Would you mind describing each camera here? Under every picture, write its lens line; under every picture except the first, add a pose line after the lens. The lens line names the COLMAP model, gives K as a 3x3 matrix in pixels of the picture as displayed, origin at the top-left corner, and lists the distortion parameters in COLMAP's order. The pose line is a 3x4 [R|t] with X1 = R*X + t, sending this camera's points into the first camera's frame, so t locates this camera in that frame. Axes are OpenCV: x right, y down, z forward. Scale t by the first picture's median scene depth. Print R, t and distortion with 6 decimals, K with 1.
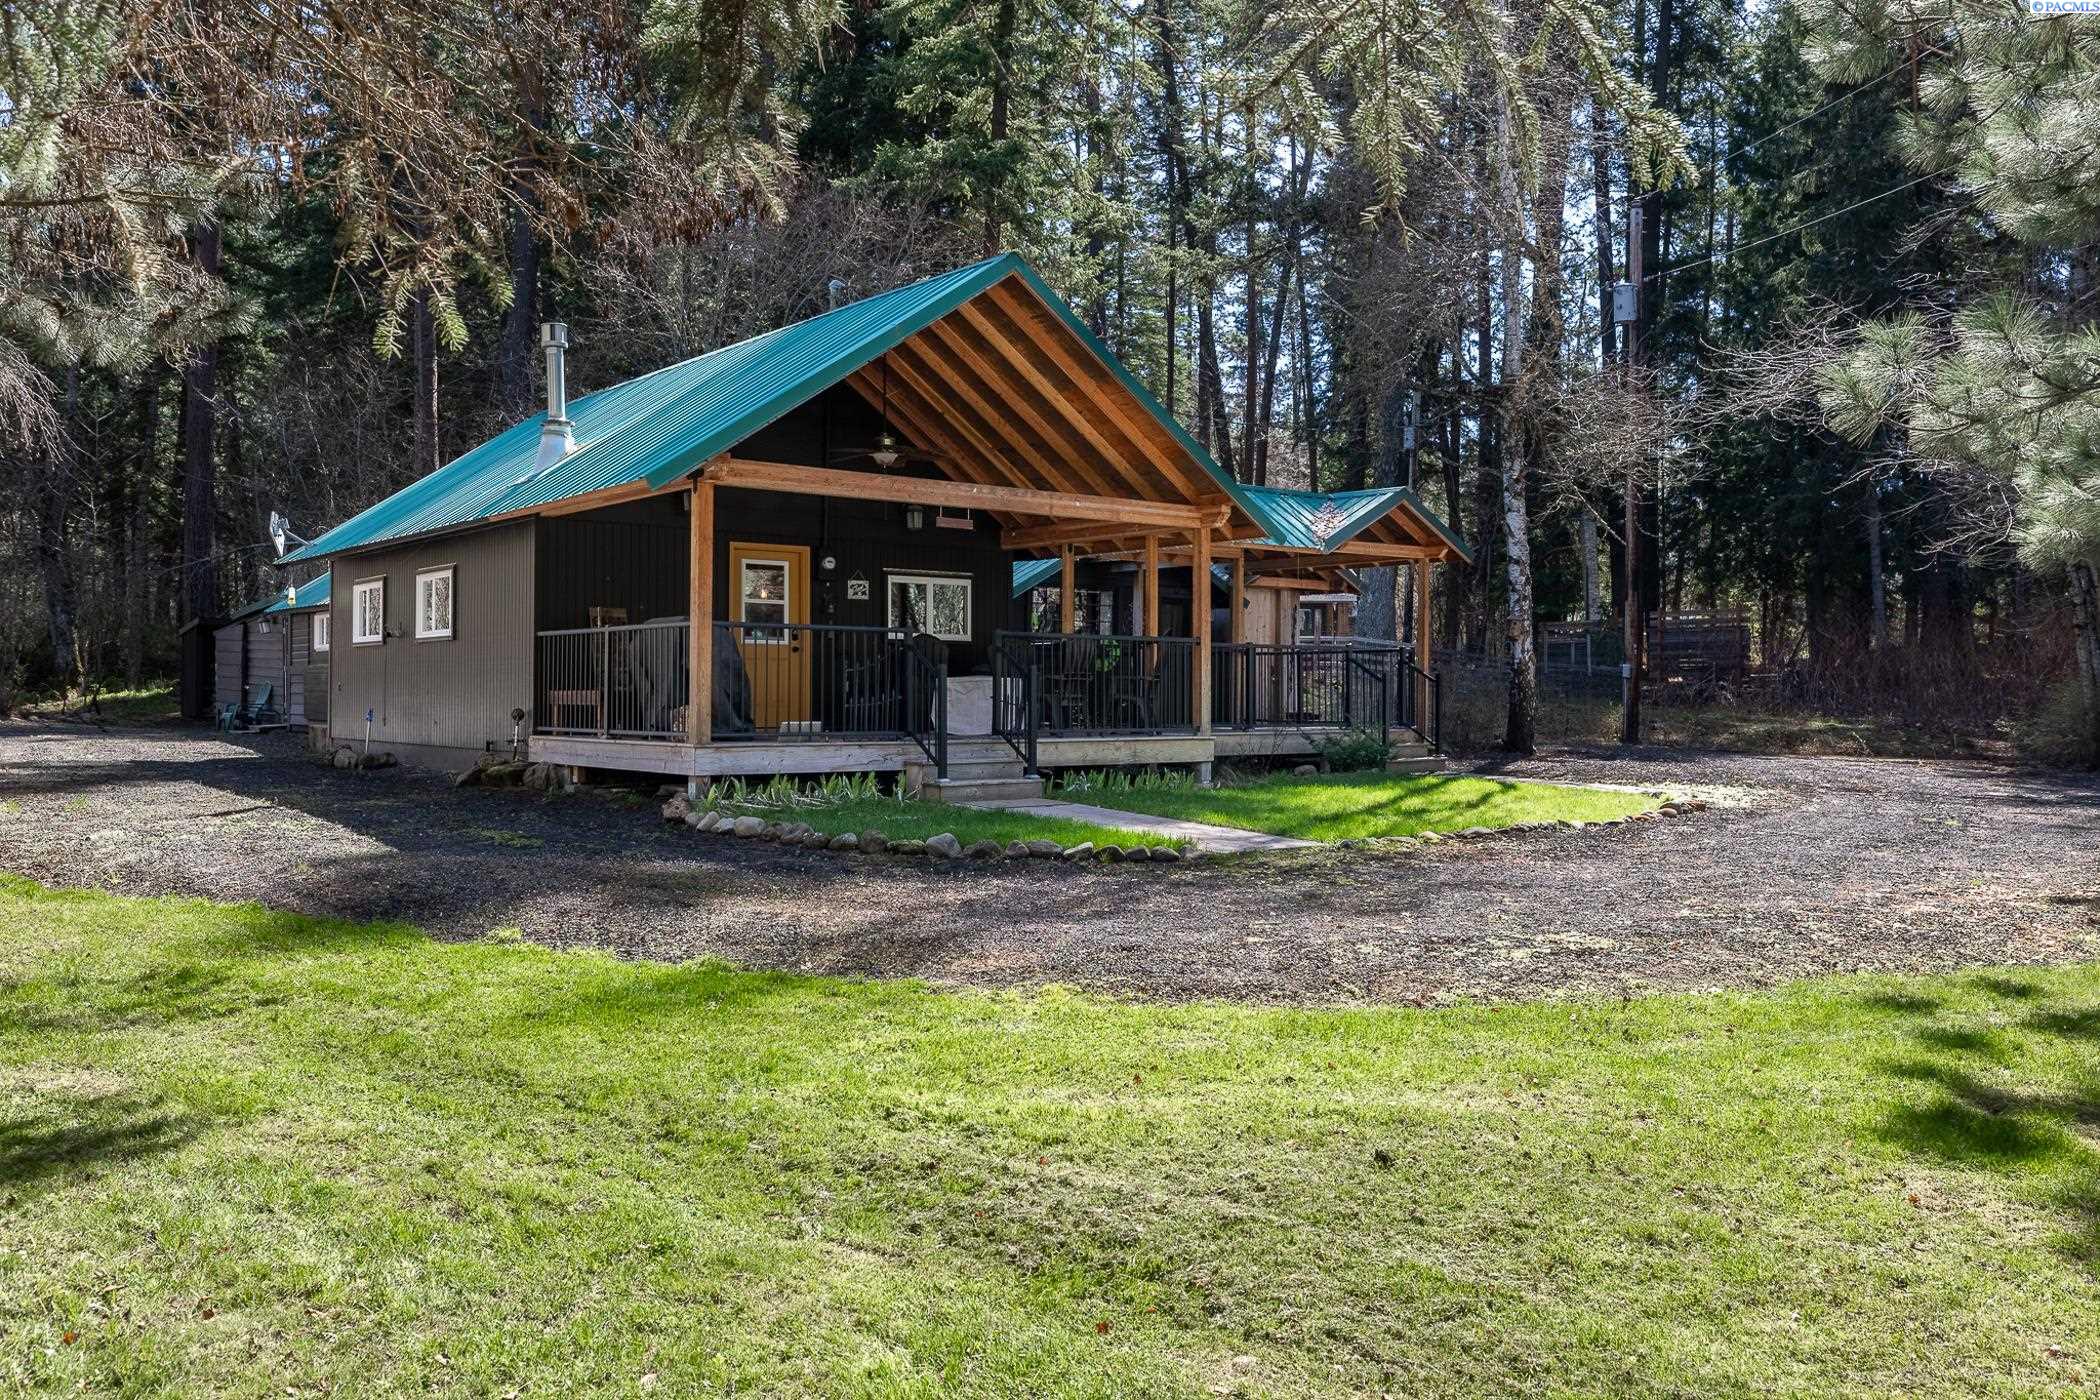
lens RADIAL K [[1719.5, 0, 1036.7], [0, 1719.5, 695.3], [0, 0, 1]] dist [-0.005069, -0.000613]
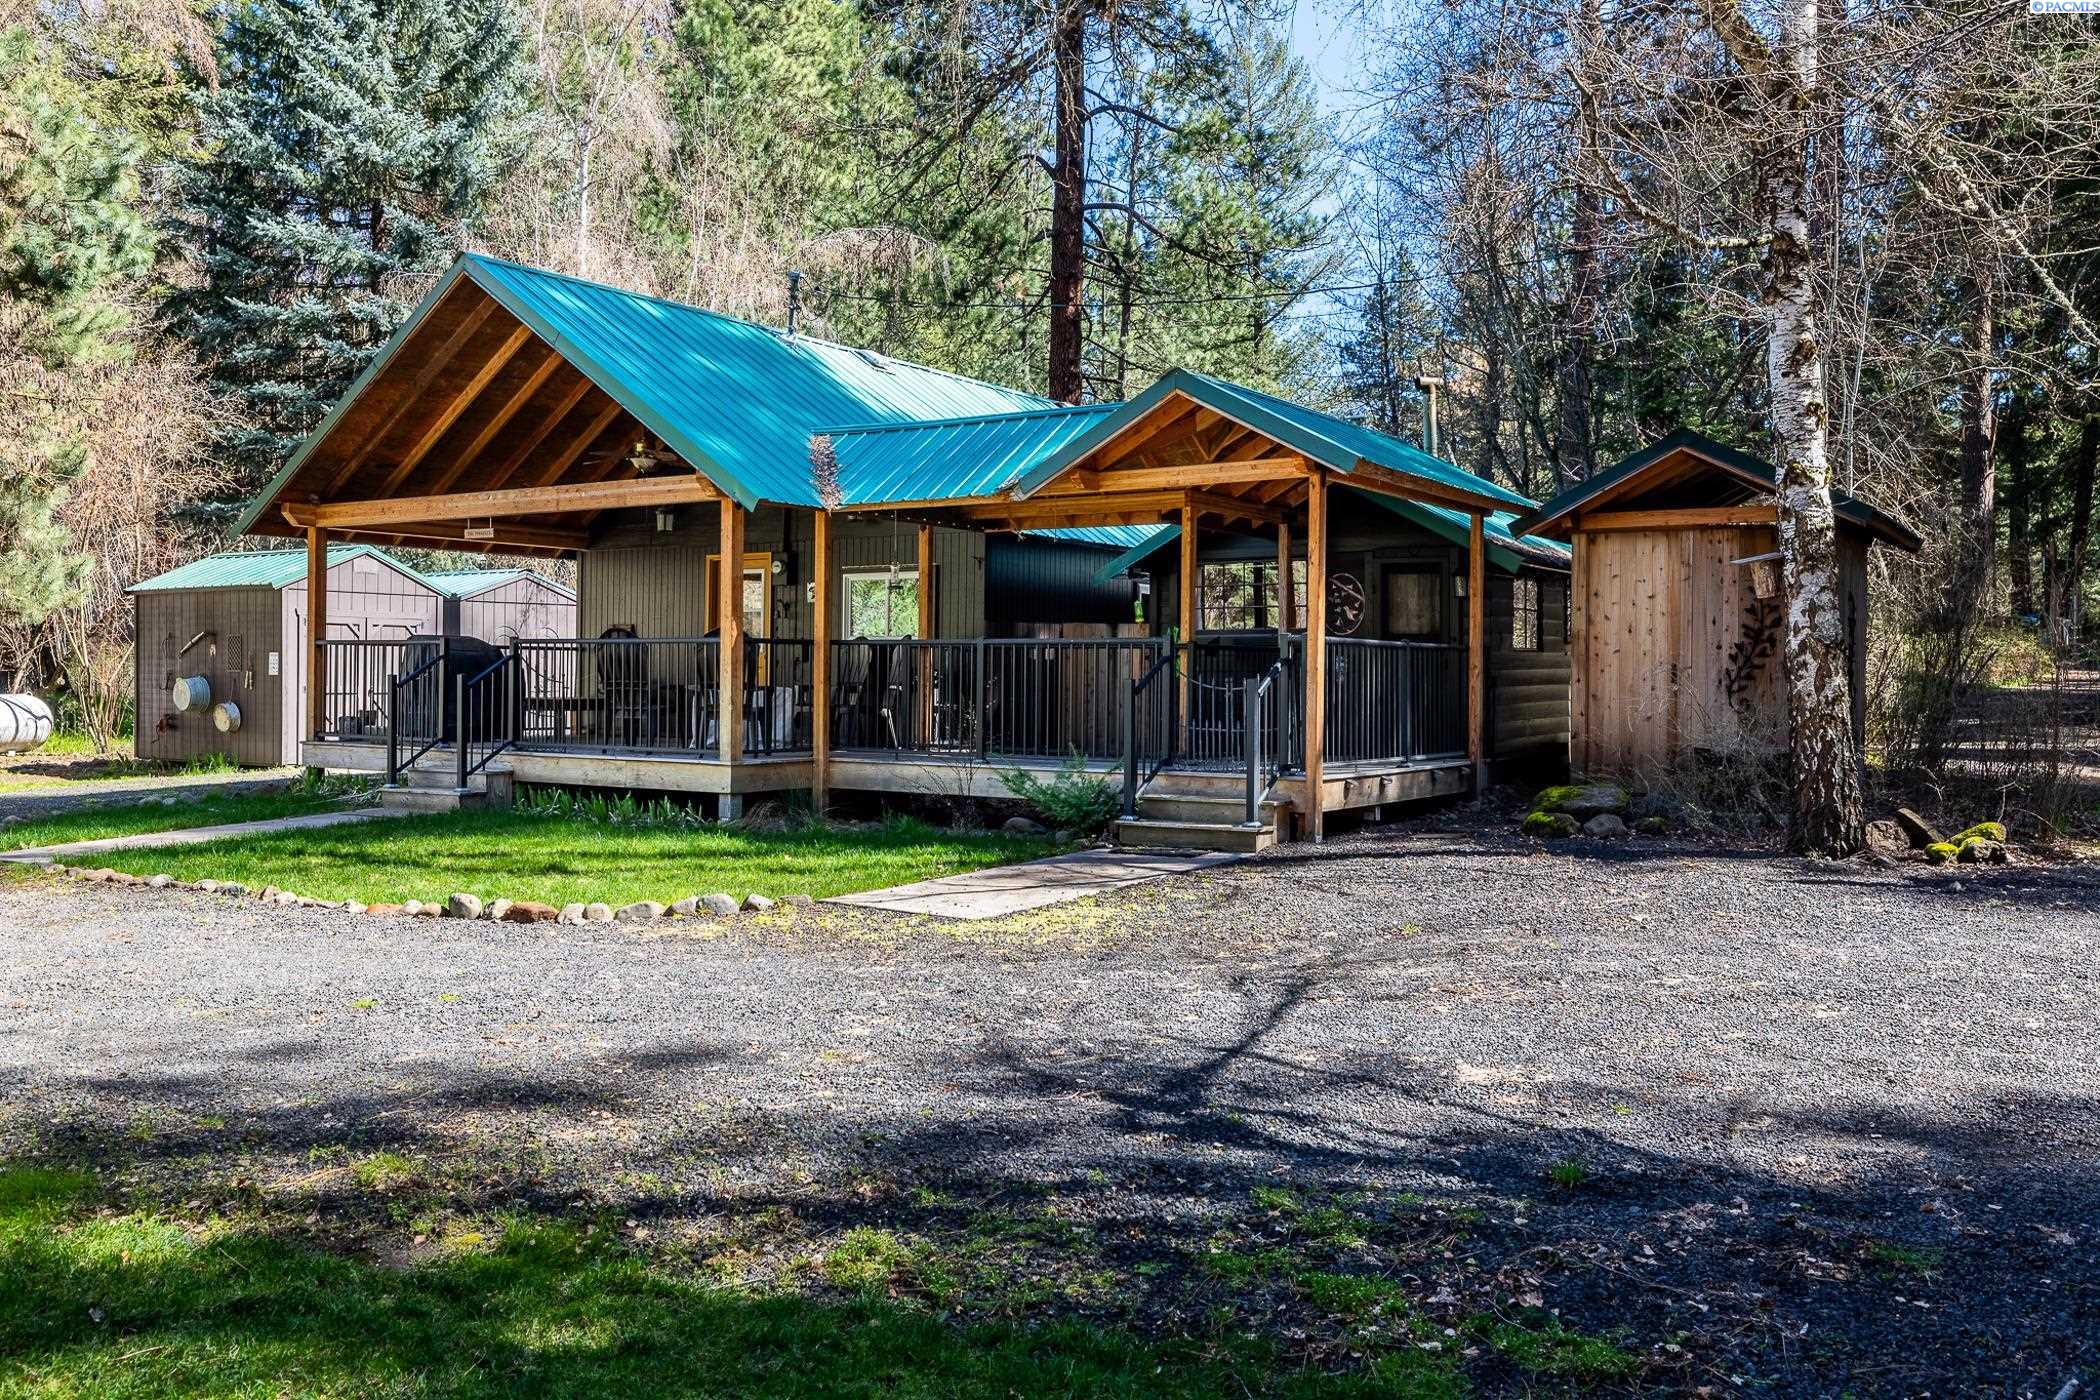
lens RADIAL K [[1719.5, 0, 1050.1], [0, 1719.5, 688.8], [0, 0, 1]] dist [-0.005069, -0.000613]
pose [[0.325003, 0.003585, -0.945706, 0.901346], [-0.004696, 0.999987, 0.002177, -0.011690], [0.945701, 0.003734, 0.325015, 0.885464]]
